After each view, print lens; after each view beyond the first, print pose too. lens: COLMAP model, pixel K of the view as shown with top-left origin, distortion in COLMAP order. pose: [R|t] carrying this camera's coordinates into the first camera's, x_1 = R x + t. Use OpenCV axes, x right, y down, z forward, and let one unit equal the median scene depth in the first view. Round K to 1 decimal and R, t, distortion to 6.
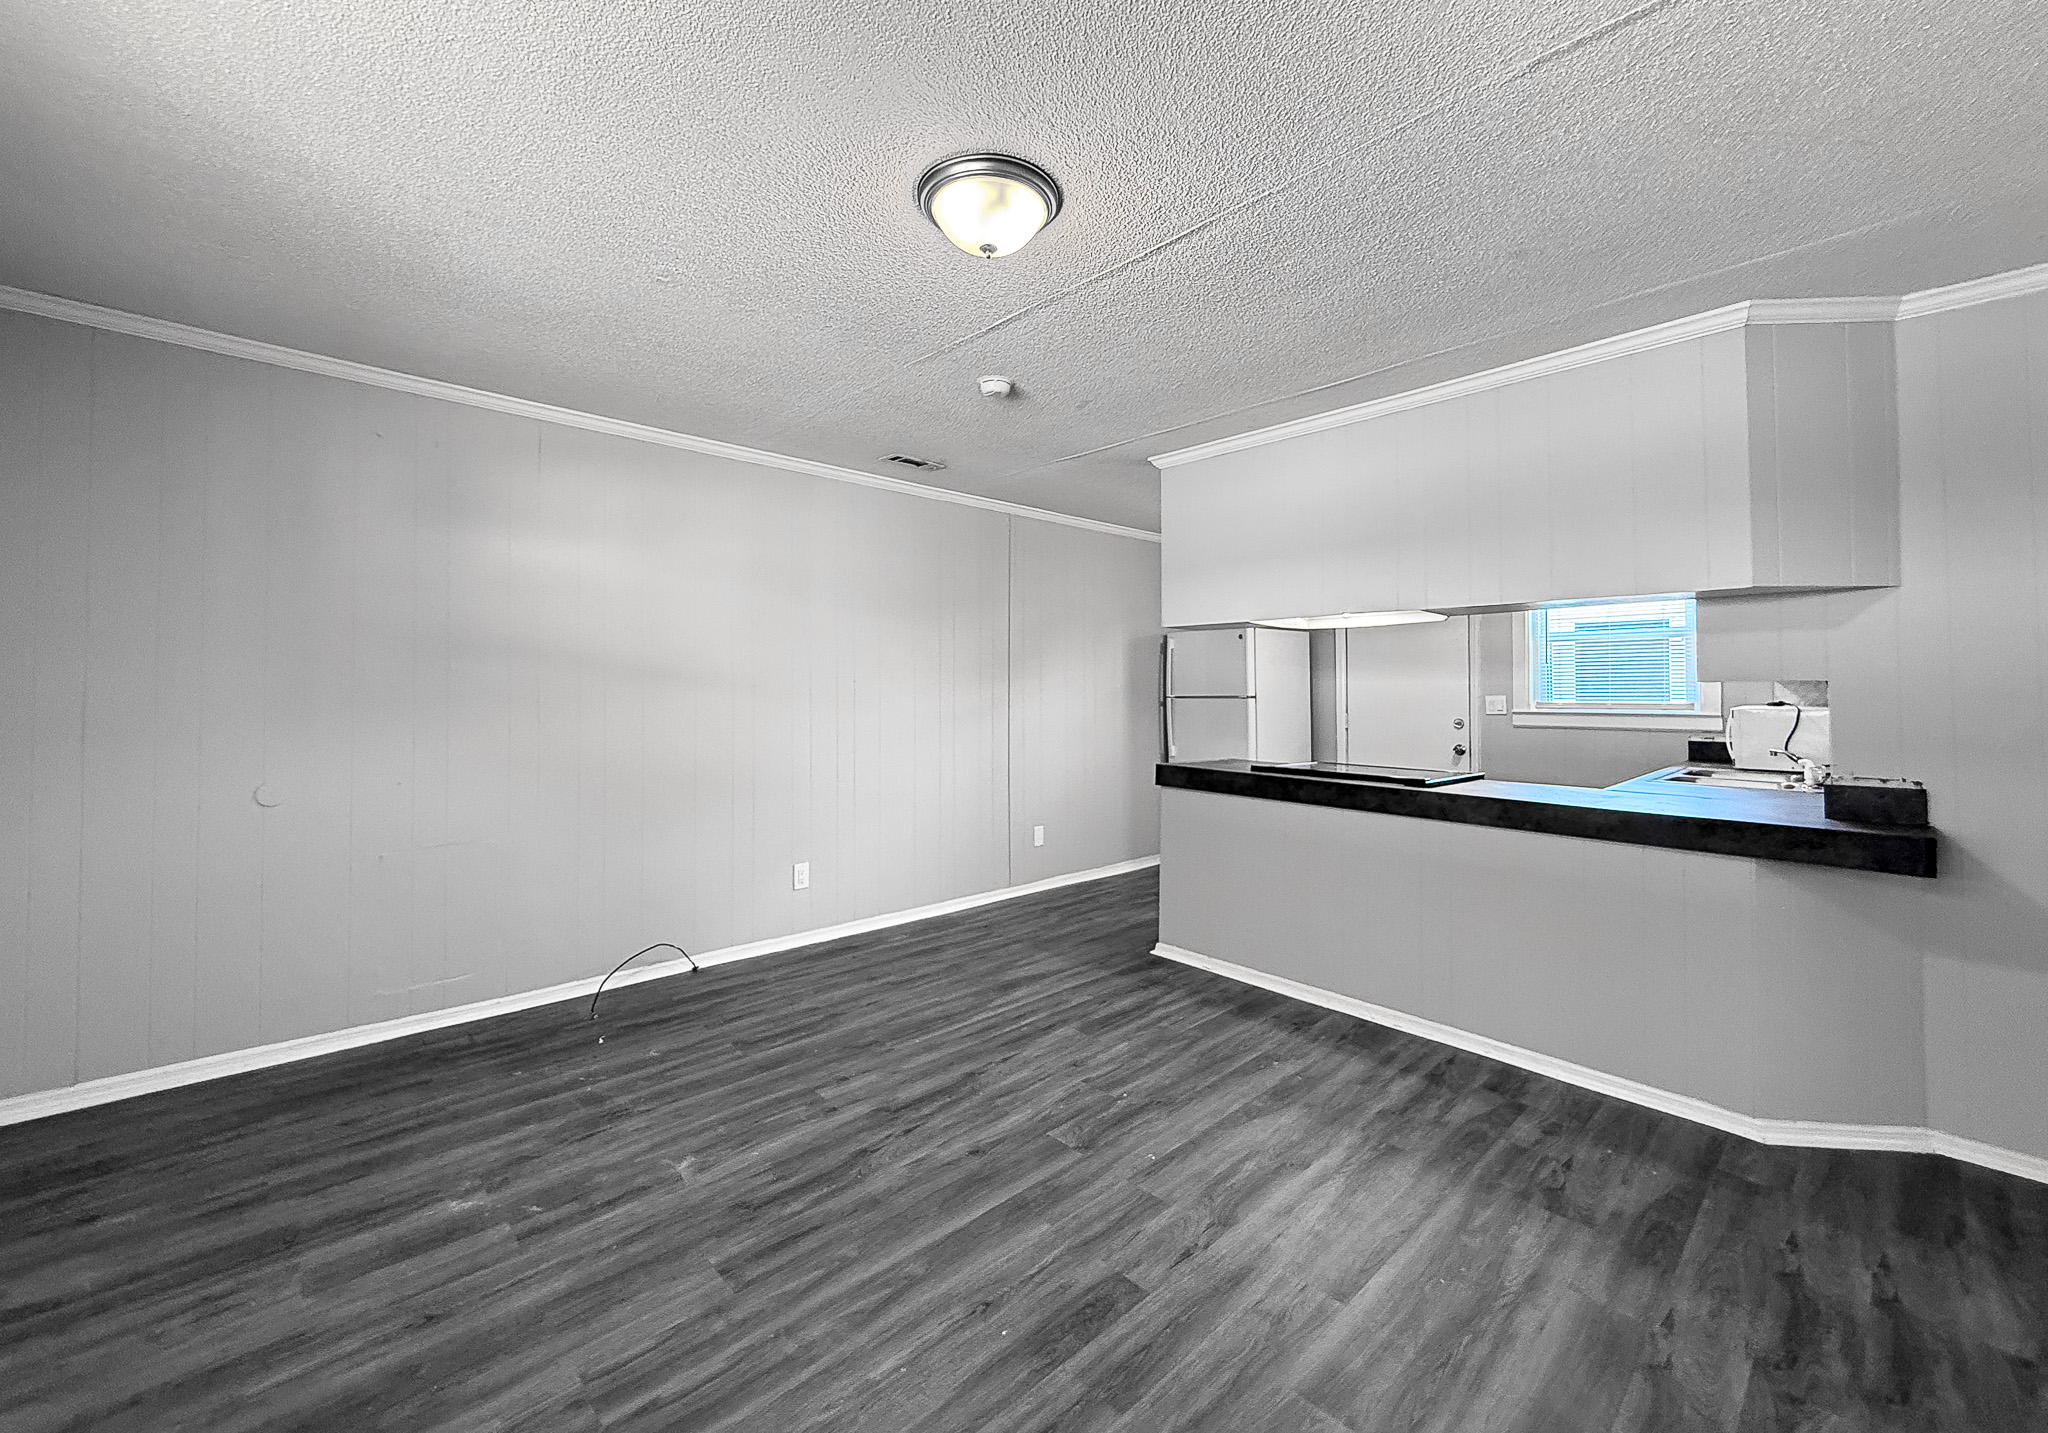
lens RADIAL K [[830.5, 0, 1032.7], [0, 830.5, 701.9], [0, 0, 1]] dist [-0.003193, -0.000459]
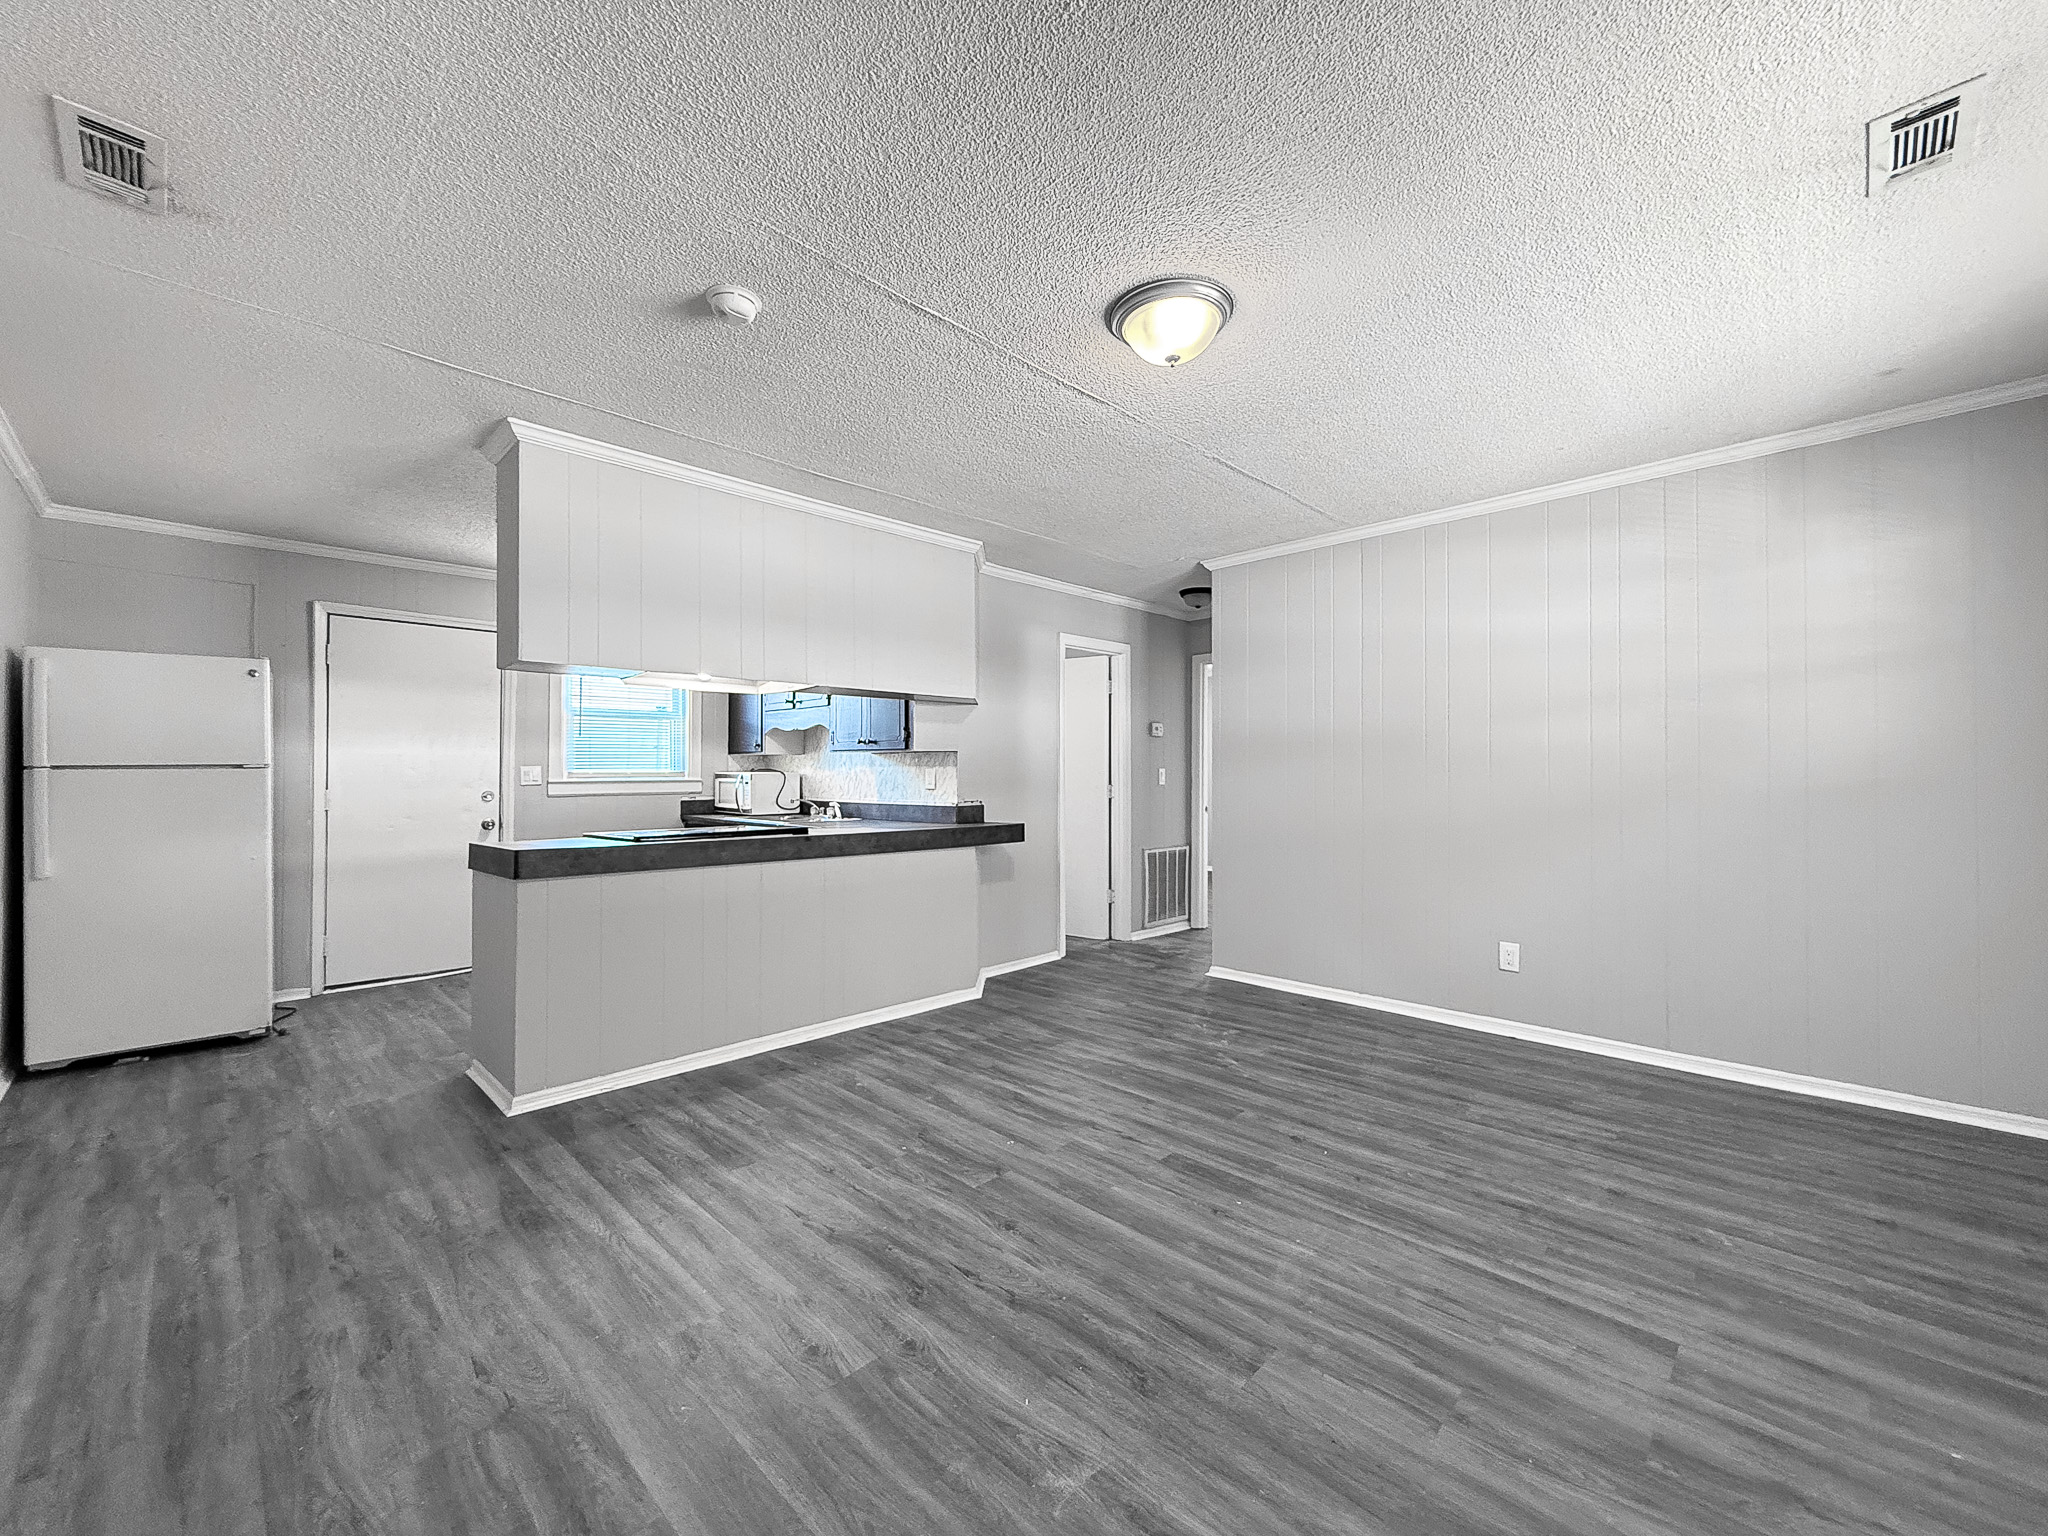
lens RADIAL K [[805.2, 0, 1003.9], [0, 805.2, 775.1], [0, 0, 1]] dist [0.003026, -0.000570]
pose [[-0.025769, 0.000238, 0.999668, -0.981611], [0.016159, 0.999869, 0.000179, 0.023888], [-0.999537, 0.016158, -0.025769, 1.007290]]
